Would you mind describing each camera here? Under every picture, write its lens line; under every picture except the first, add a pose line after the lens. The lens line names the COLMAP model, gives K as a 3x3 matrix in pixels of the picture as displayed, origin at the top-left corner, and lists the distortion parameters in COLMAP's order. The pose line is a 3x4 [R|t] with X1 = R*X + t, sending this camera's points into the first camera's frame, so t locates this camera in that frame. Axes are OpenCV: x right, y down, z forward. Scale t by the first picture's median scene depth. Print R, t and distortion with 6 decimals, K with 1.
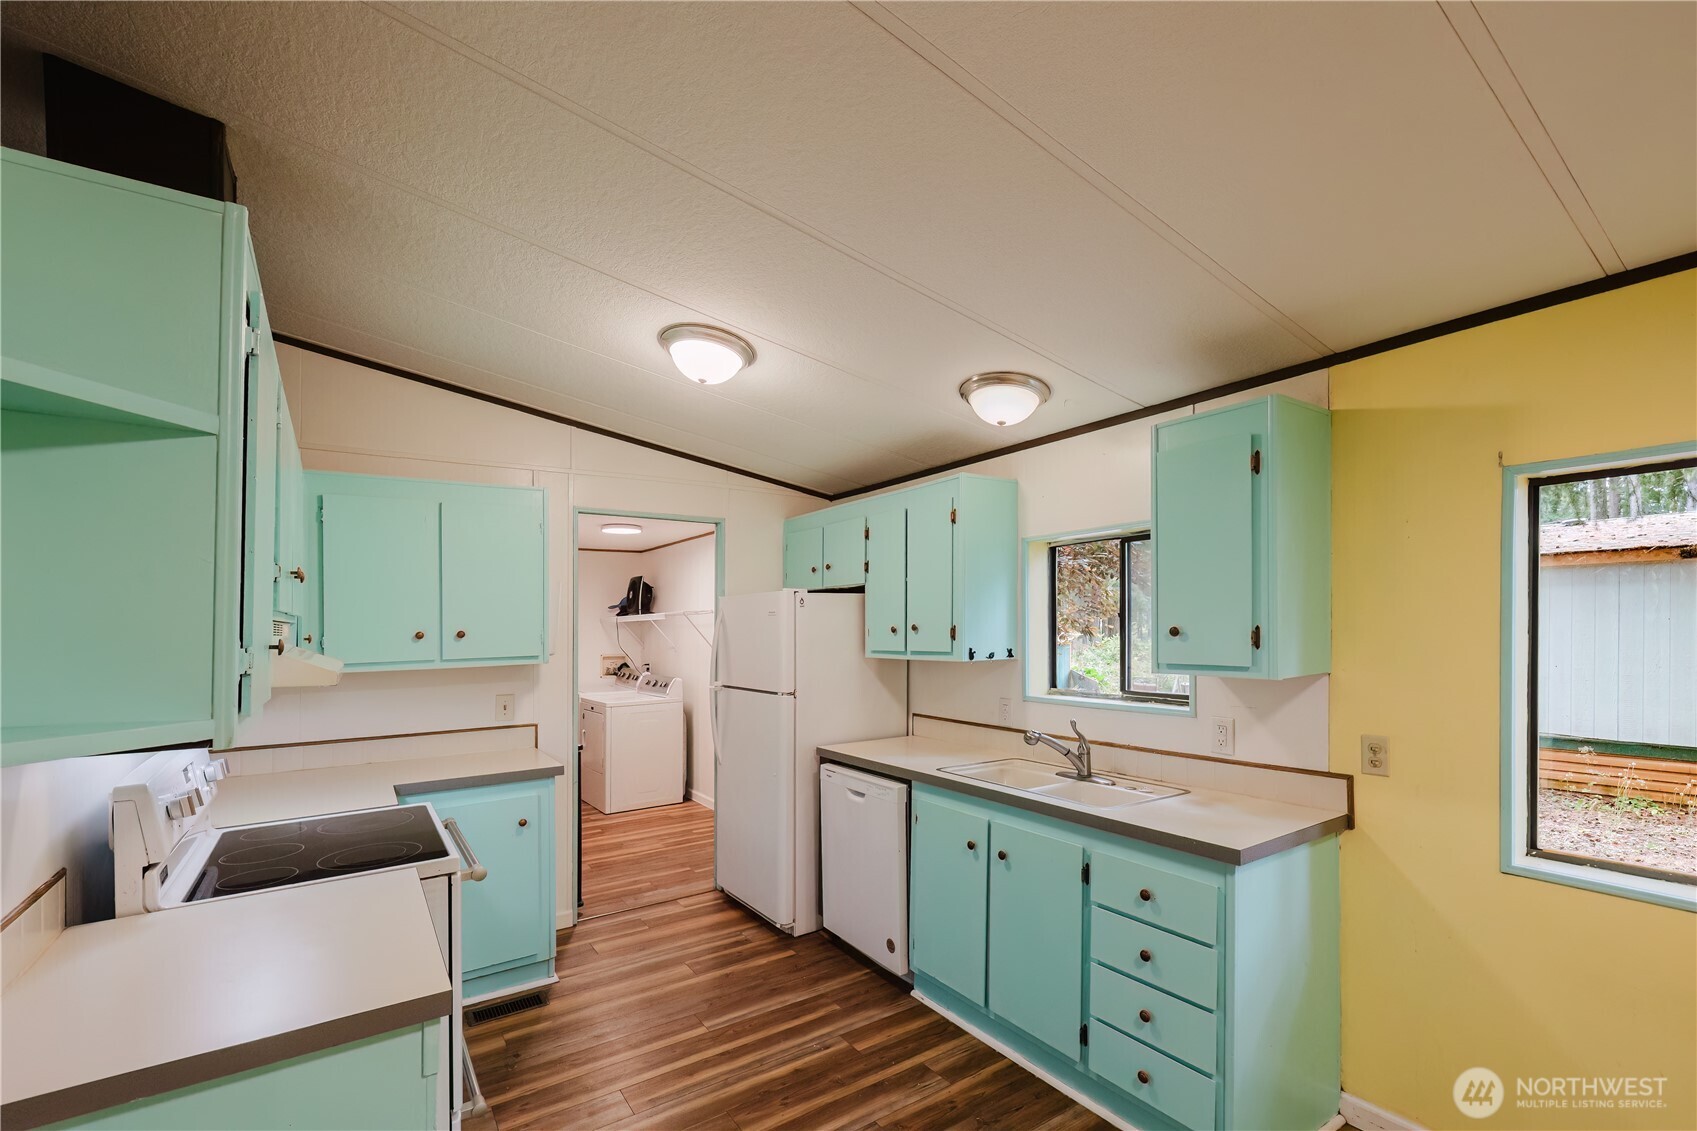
lens RADIAL K [[732.7, 0, 858.5], [0, 732.7, 630.7], [0, 0, 1]] dist [-0.001576, -0.000306]
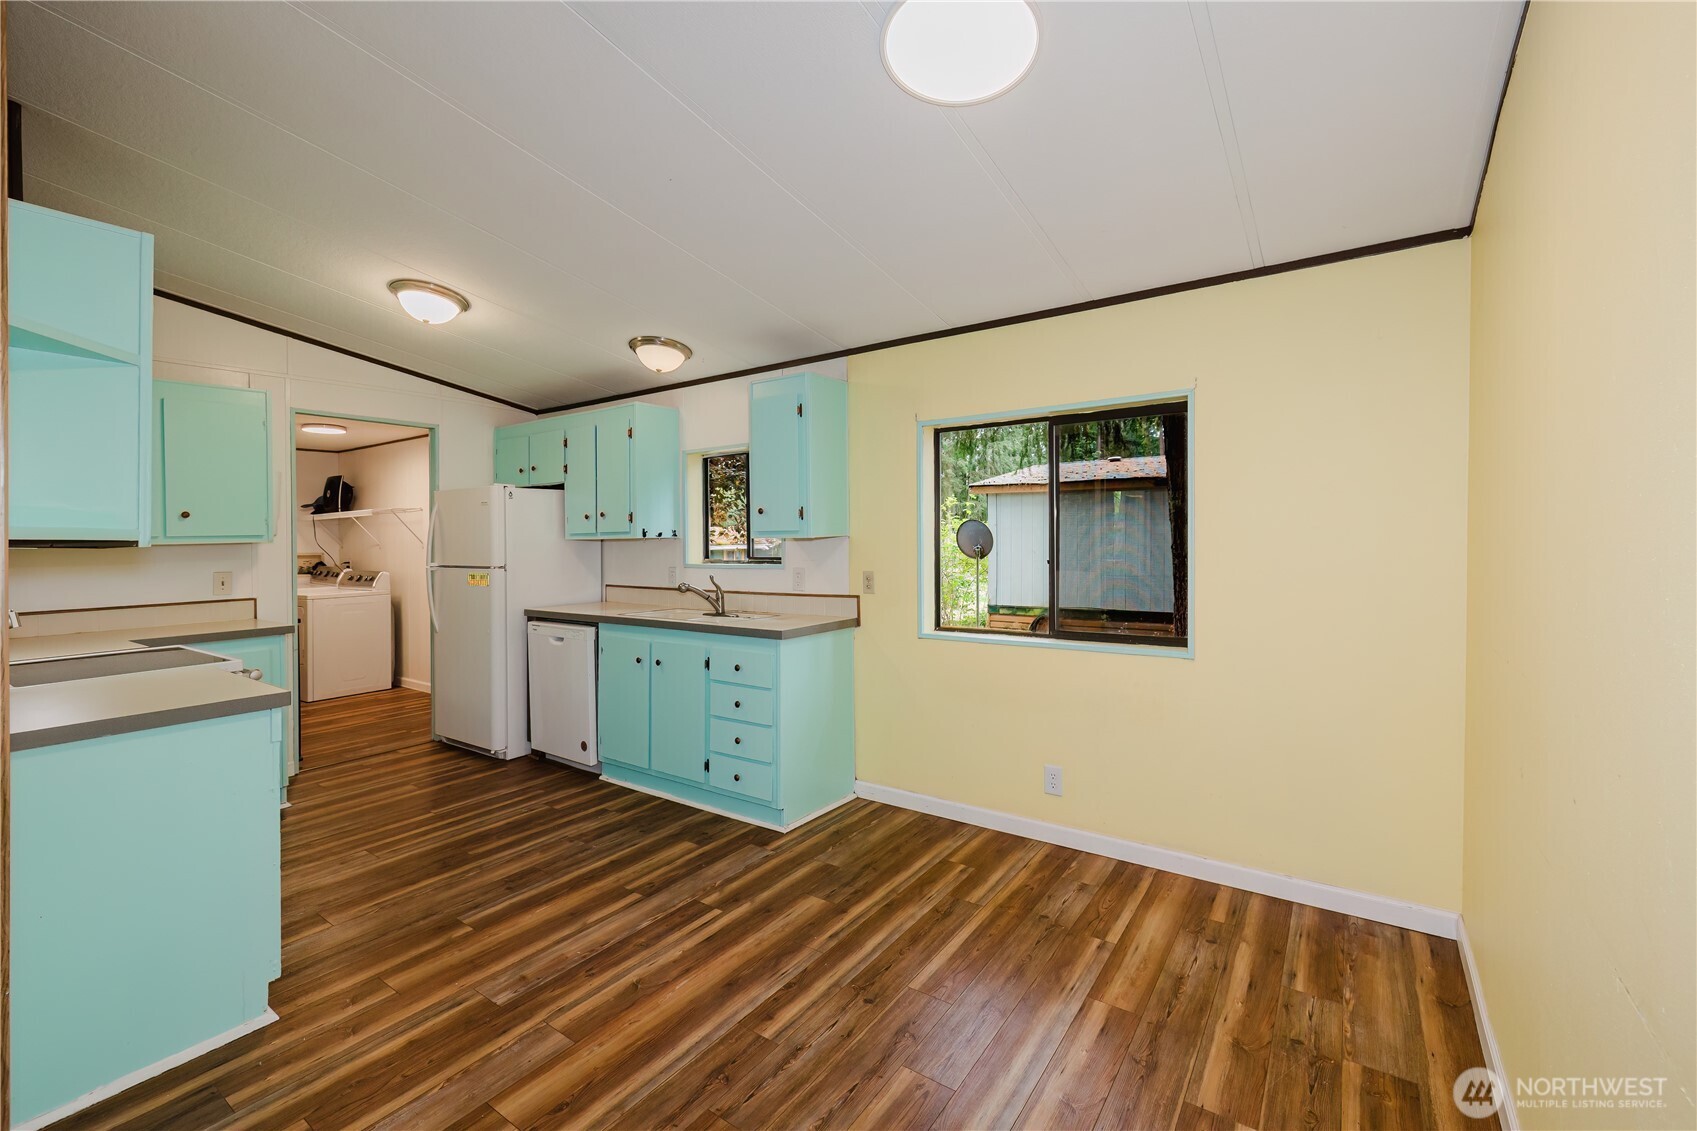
lens RADIAL K [[713.9, 0, 834.9], [0, 713.9, 556.3], [0, 0, 1]] dist [0.001790, -0.000080]
pose [[0.941377, -0.008017, 0.337262, 0.034188], [0.002789, 0.999868, 0.015984, 0.050579], [-0.337346, -0.014106, 0.941275, -0.363597]]
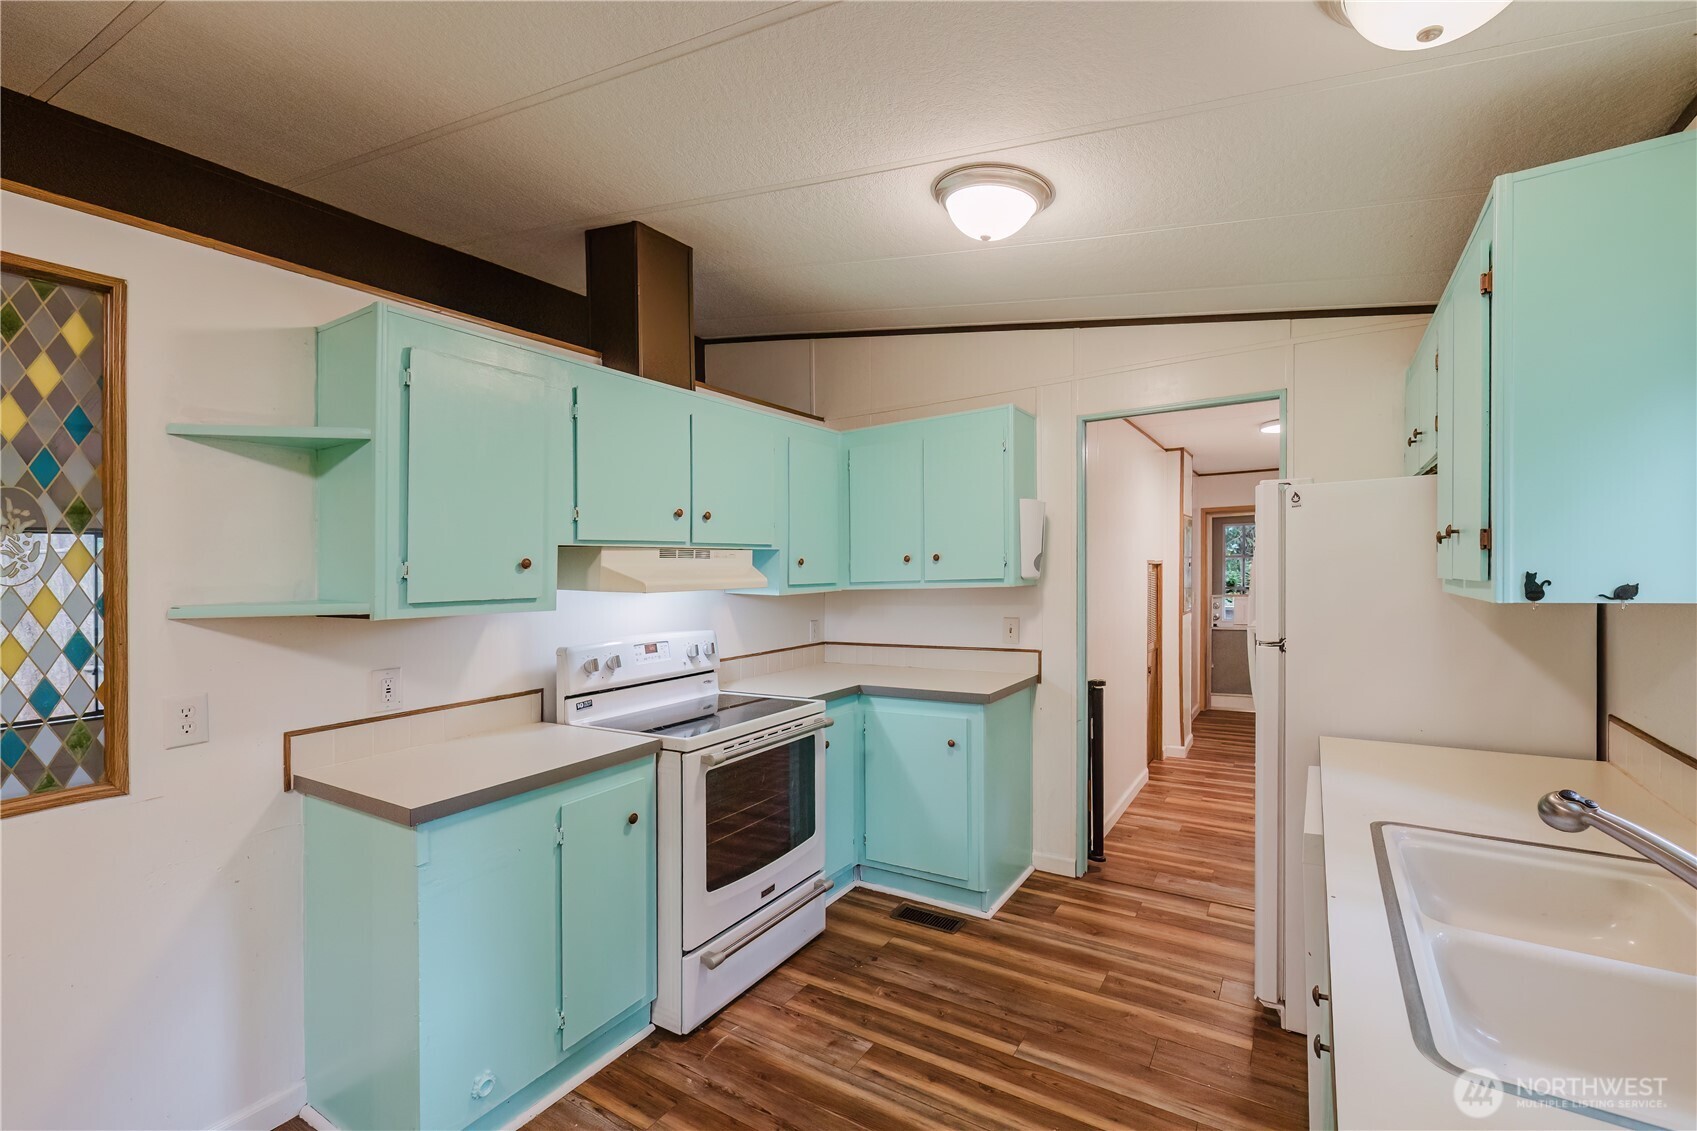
lens RADIAL K [[724.4, 0, 856.5], [0, 724.4, 571.4], [0, 0, 1]] dist [-0.001174, -0.000173]
pose [[0.395207, 0.003862, -0.918584, 0.360321], [0.010201, 0.999911, 0.008593, 0.013719], [0.918535, -0.012767, 0.395132, 0.440414]]
